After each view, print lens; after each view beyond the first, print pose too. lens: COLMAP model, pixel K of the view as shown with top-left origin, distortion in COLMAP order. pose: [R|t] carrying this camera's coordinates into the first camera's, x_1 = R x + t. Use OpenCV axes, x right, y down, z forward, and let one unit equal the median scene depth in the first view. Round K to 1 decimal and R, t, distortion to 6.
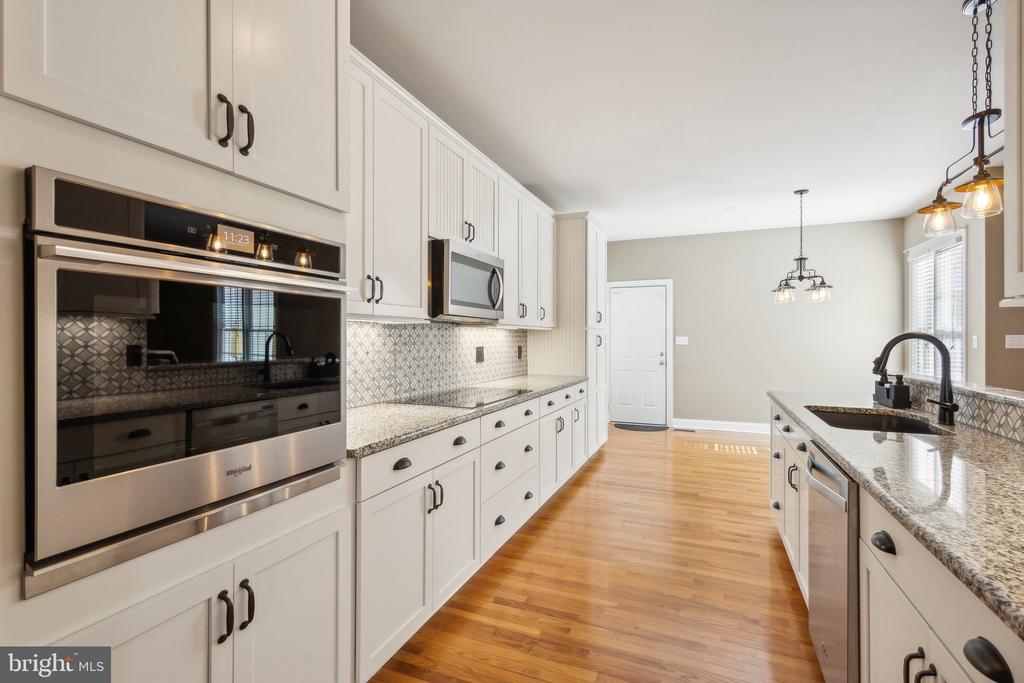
lens RADIAL K [[475.9, 0, 512.0], [0, 475.9, 341.5], [0, 0, 1]] dist [0.005755, 0.000514]
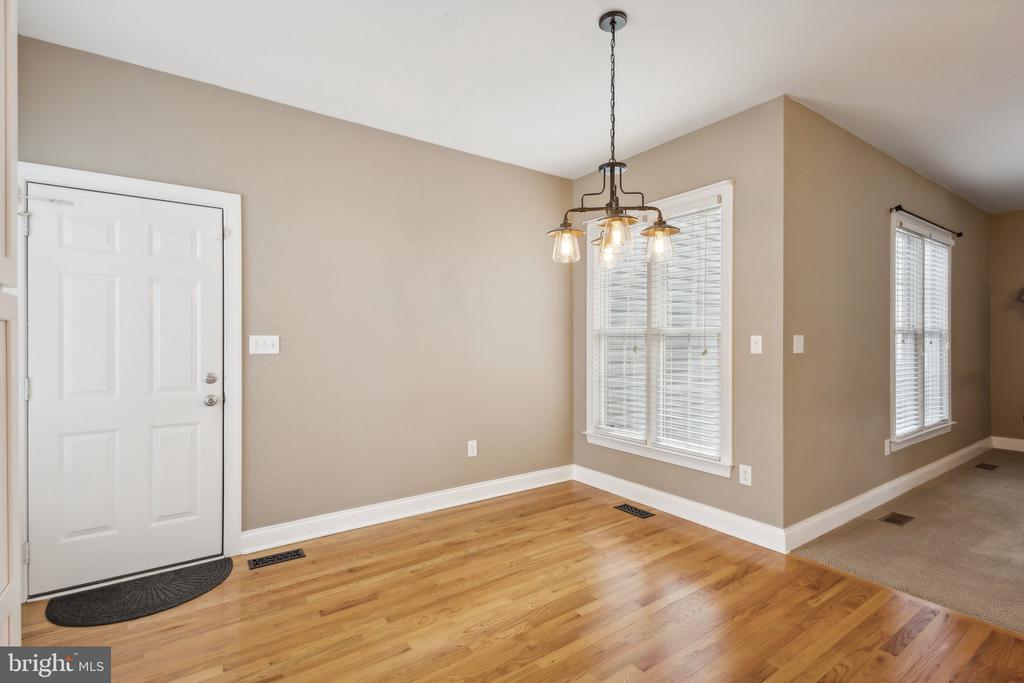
lens RADIAL K [[475.9, 0, 512.0], [0, 475.9, 341.5], [0, 0, 1]] dist [0.005755, 0.000514]
pose [[0.539699, -0.001289, 0.841857, 0.184695], [0.004812, 0.999987, -0.001554, -0.004327], [-0.841844, 0.004889, 0.539699, 0.923785]]
